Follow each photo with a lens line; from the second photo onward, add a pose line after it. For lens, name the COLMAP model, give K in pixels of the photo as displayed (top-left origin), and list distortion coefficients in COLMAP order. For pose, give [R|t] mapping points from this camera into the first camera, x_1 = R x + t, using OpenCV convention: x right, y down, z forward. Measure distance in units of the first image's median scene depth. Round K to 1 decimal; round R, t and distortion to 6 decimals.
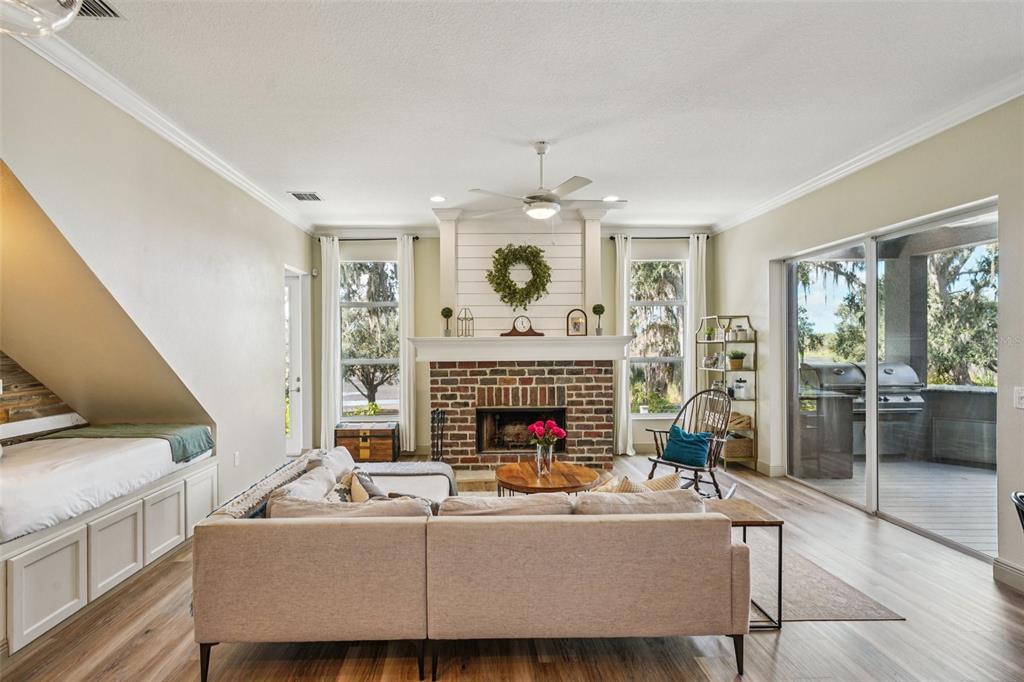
lens RADIAL K [[496.0, 0, 492.0], [0, 496.0, 347.1], [0, 0, 1]] dist [0.000005, 0.000338]
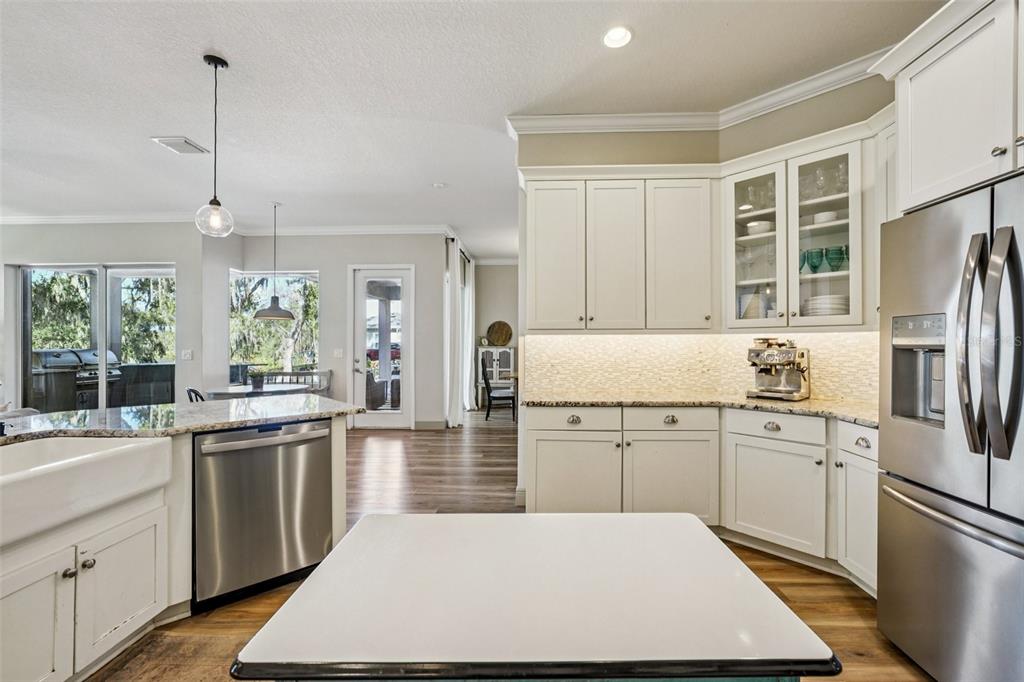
lens RADIAL K [[435.0, 0, 516.6], [0, 435.0, 342.5], [0, 0, 1]] dist [0.000943, 0.000155]
pose [[0.064006, 0.010687, 0.997892, -0.425697], [0.006486, 0.999917, -0.011124, 0.039998], [-0.997928, 0.007185, 0.063931, -0.331032]]
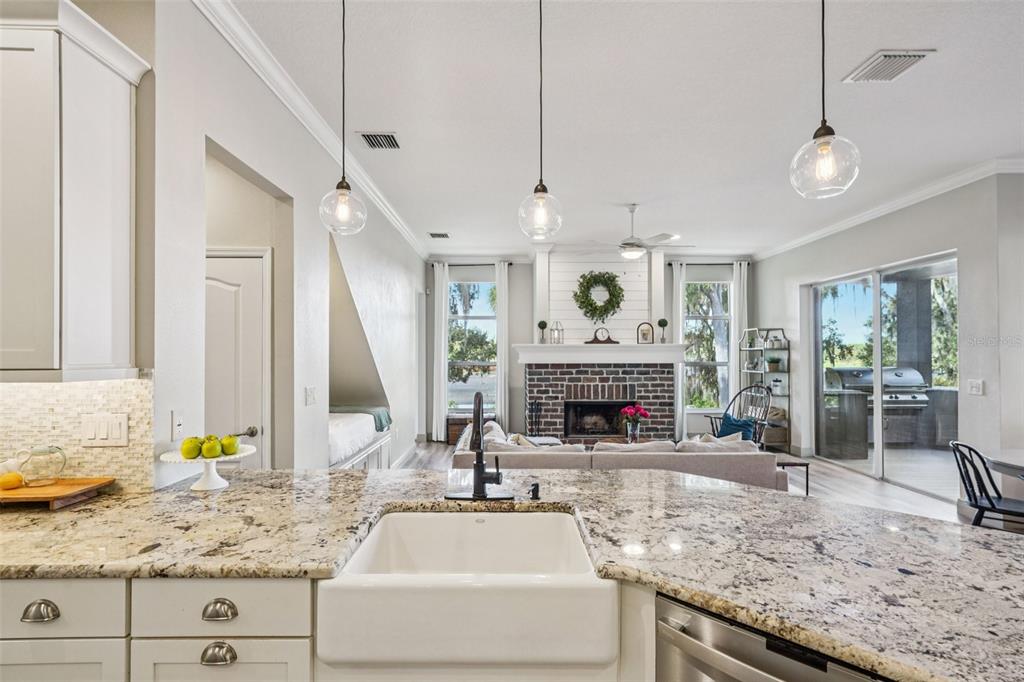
lens RADIAL K [[494.5, 0, 510.8], [0, 494.5, 344.7], [0, 0, 1]] dist [-0.000372, -0.000226]
pose [[0.999772, 0.005598, -0.020624, -0.142528], [-0.006055, 0.999736, -0.022182, 0.009358], [0.020494, 0.022302, 0.999541, -0.258575]]
